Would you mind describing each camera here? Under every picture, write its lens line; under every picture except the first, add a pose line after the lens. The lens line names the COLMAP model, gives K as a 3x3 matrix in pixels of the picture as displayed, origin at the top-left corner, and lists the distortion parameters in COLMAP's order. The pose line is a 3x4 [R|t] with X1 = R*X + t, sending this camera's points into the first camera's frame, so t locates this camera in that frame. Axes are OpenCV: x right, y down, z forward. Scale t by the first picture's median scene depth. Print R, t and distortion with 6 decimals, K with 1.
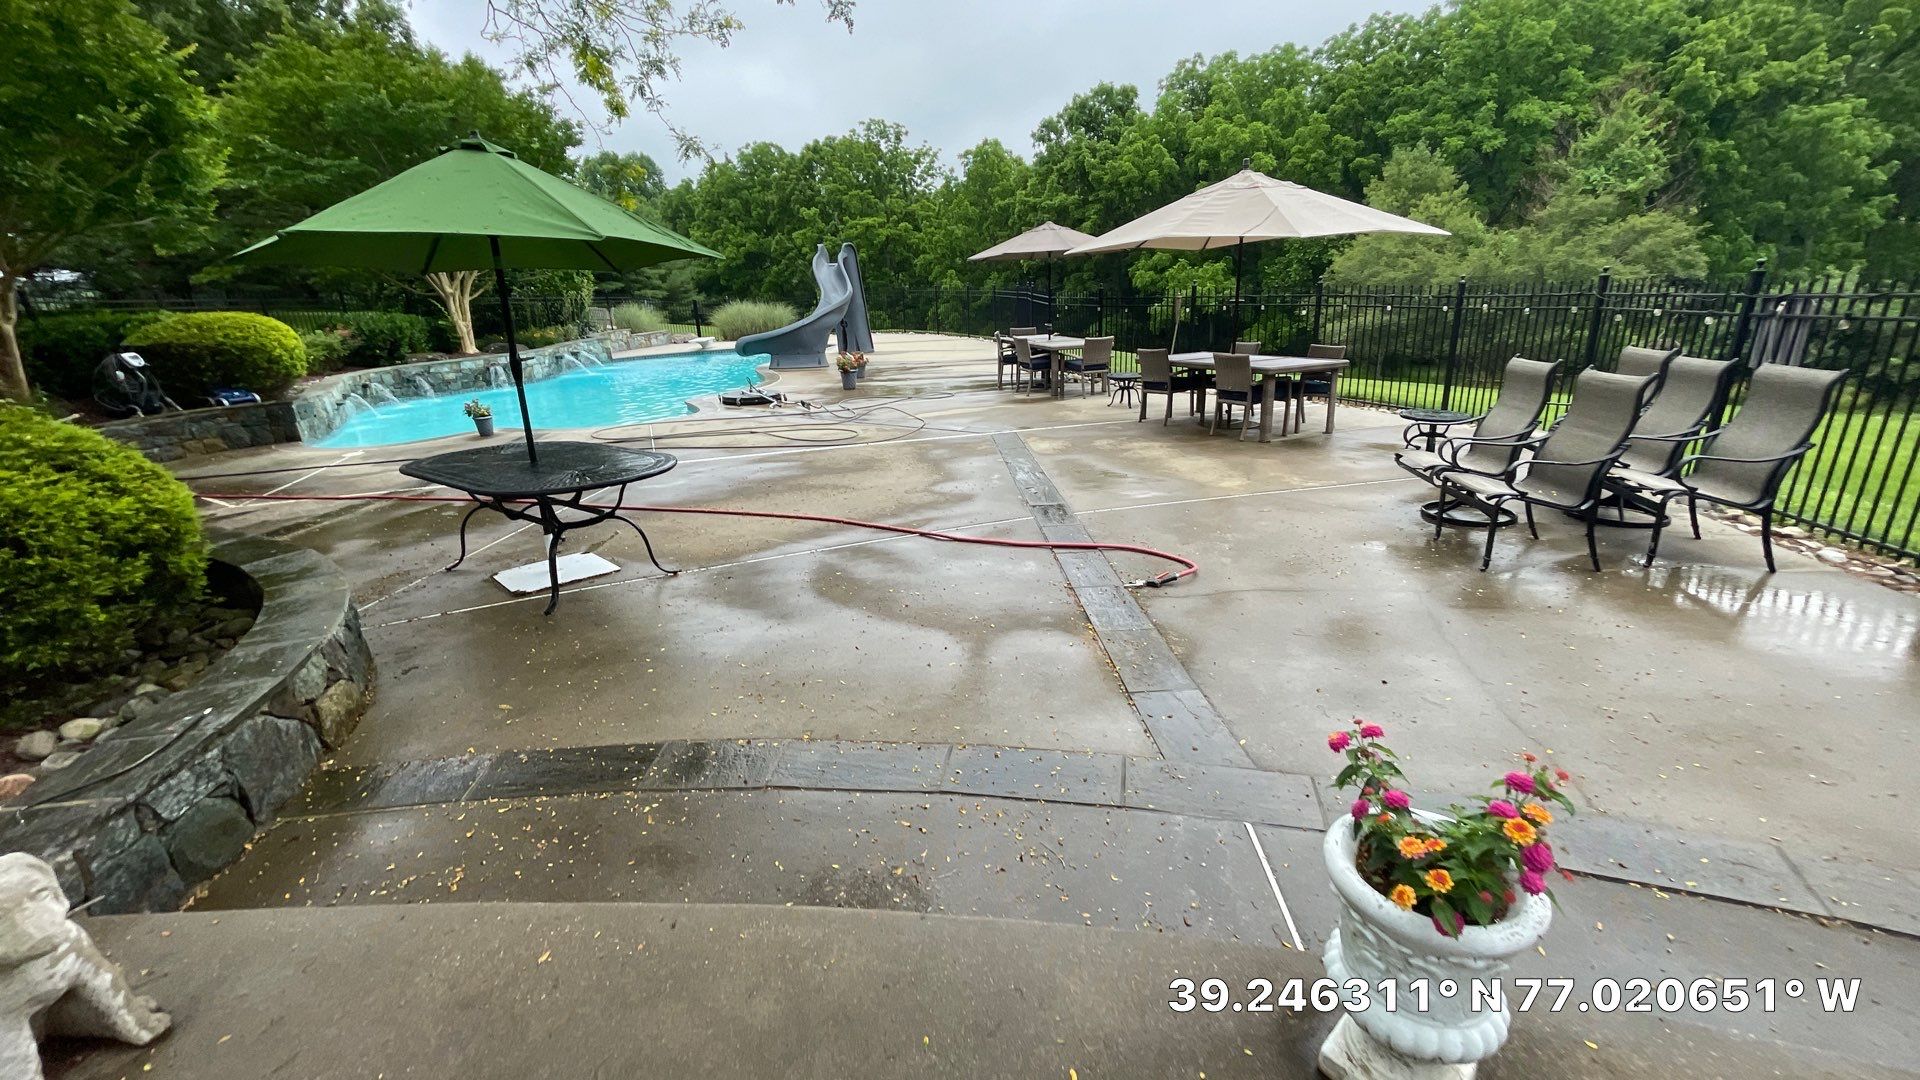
lens RADIAL K [[763.4, 0, 952.2], [0, 763.4, 539.3], [0, 0, 1]] dist [-0.004494, -0.000295]
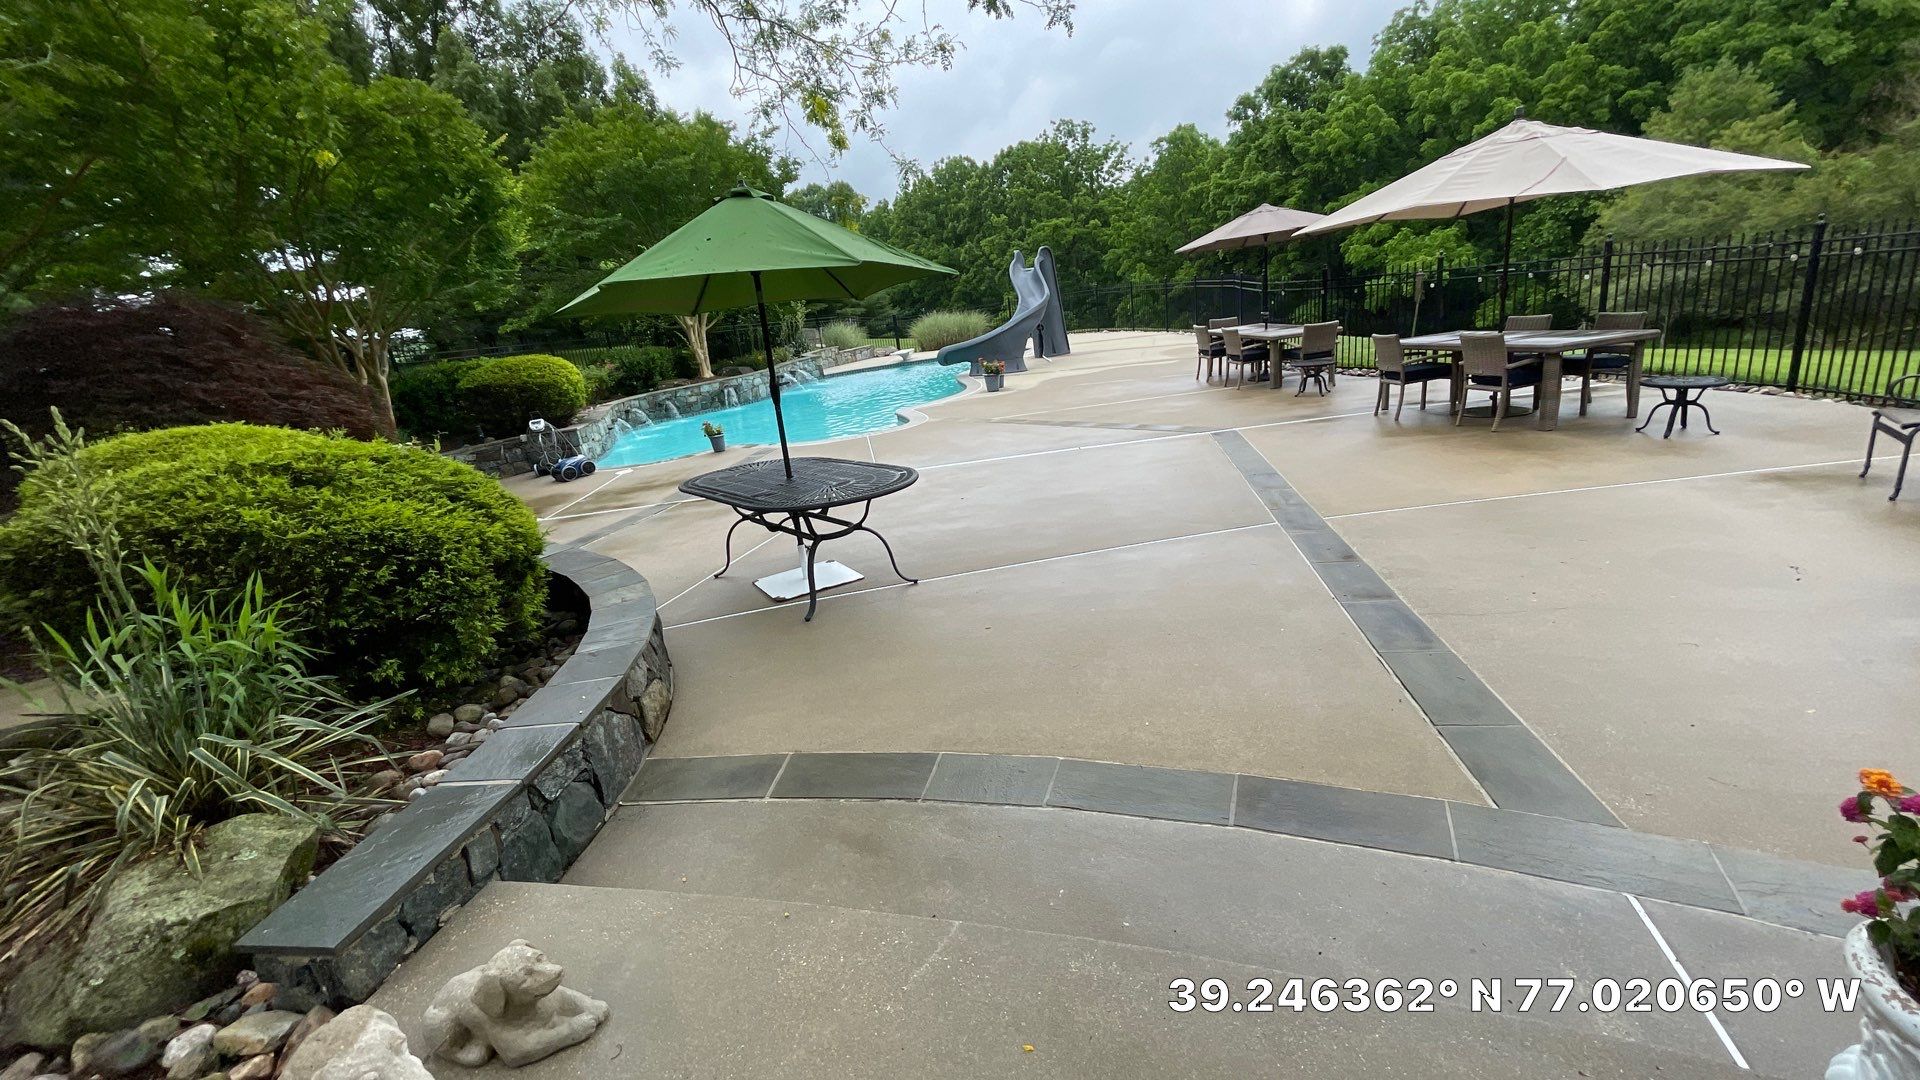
lens RADIAL K [[763.4, 0, 955.2], [0, 763.4, 535.4], [0, 0, 1]] dist [-0.004494, -0.000295]
pose [[0.971517, -0.007966, -0.236836, -0.014285], [0.006451, 0.999953, -0.007170, -0.002373], [0.236882, 0.005438, 0.971523, 0.000898]]
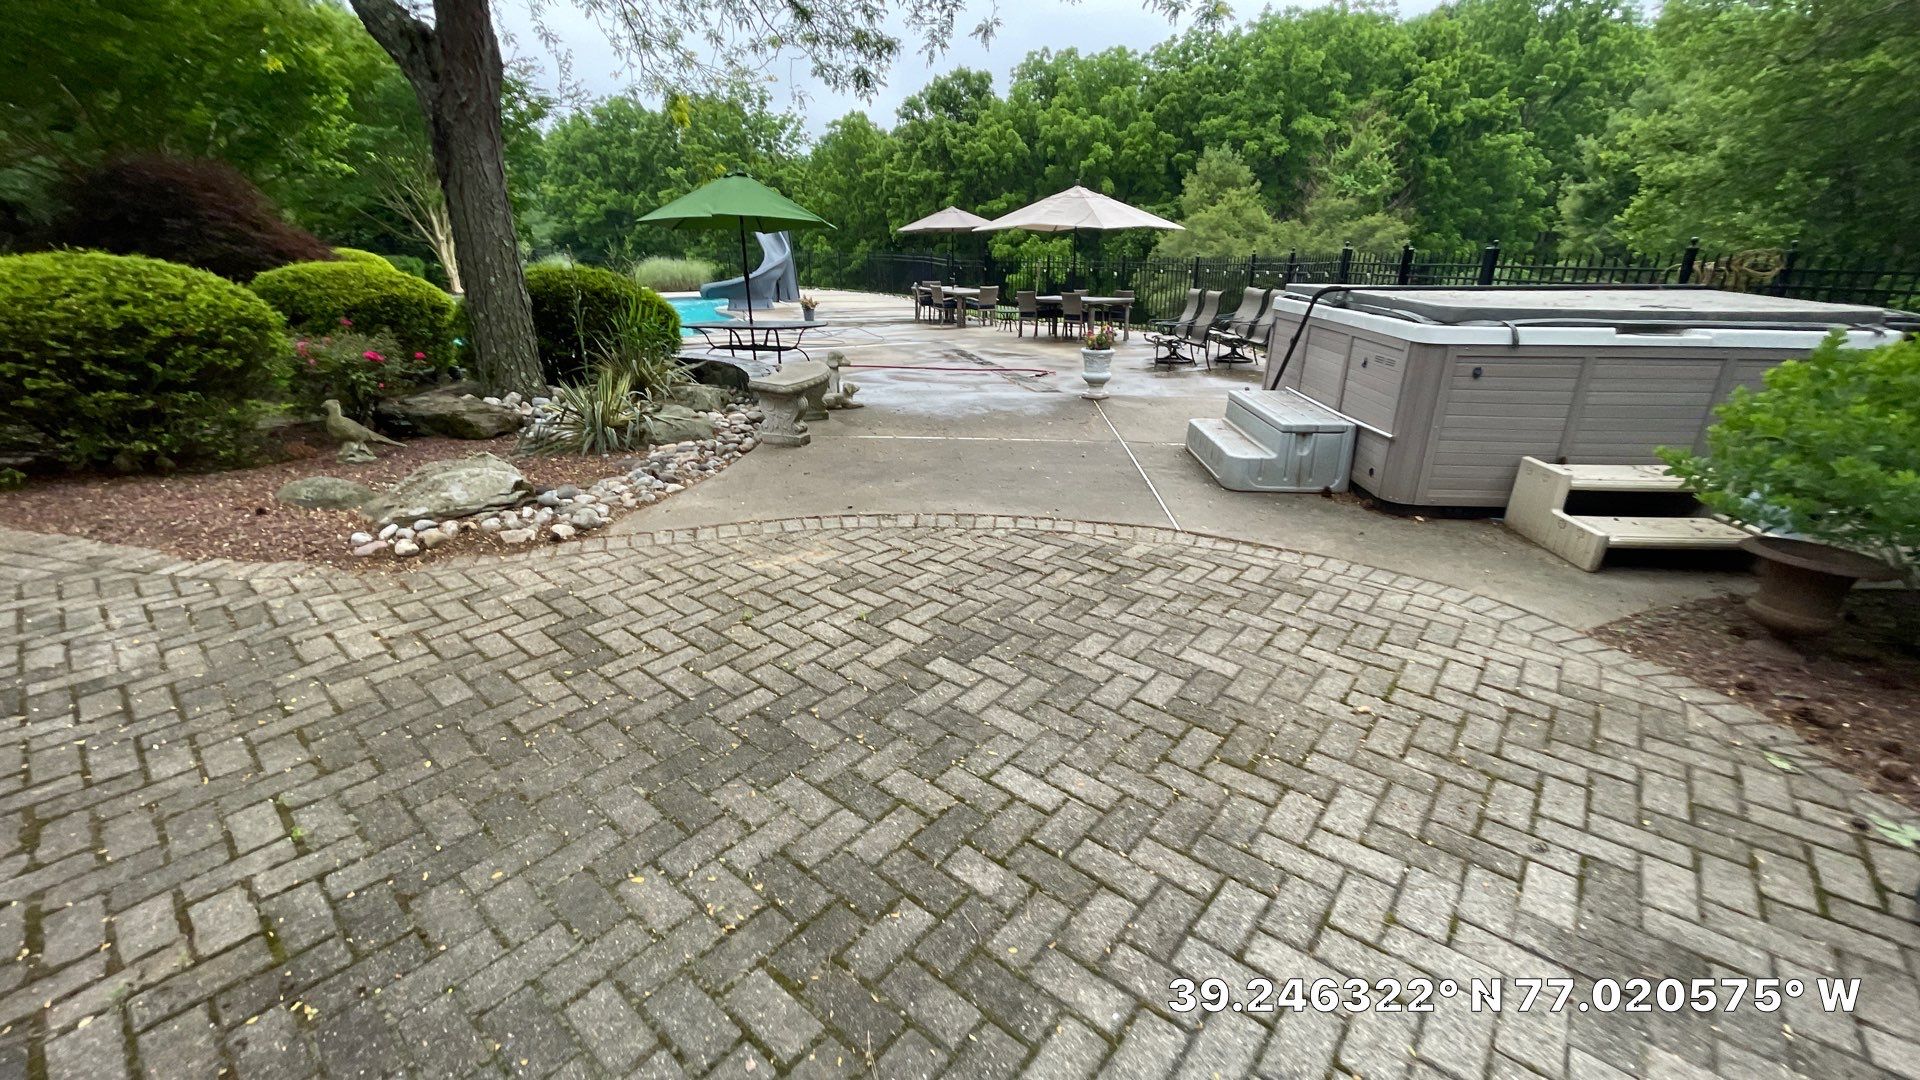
lens RADIAL K [[763.4, 0, 940.9], [0, 763.4, 541.2], [0, 0, 1]] dist [-0.004494, -0.000295]
pose [[0.985496, -0.026959, 0.167544, -0.109428], [0.020500, 0.998983, 0.040157, 0.114519], [-0.168456, -0.036140, 0.985046, -0.319556]]
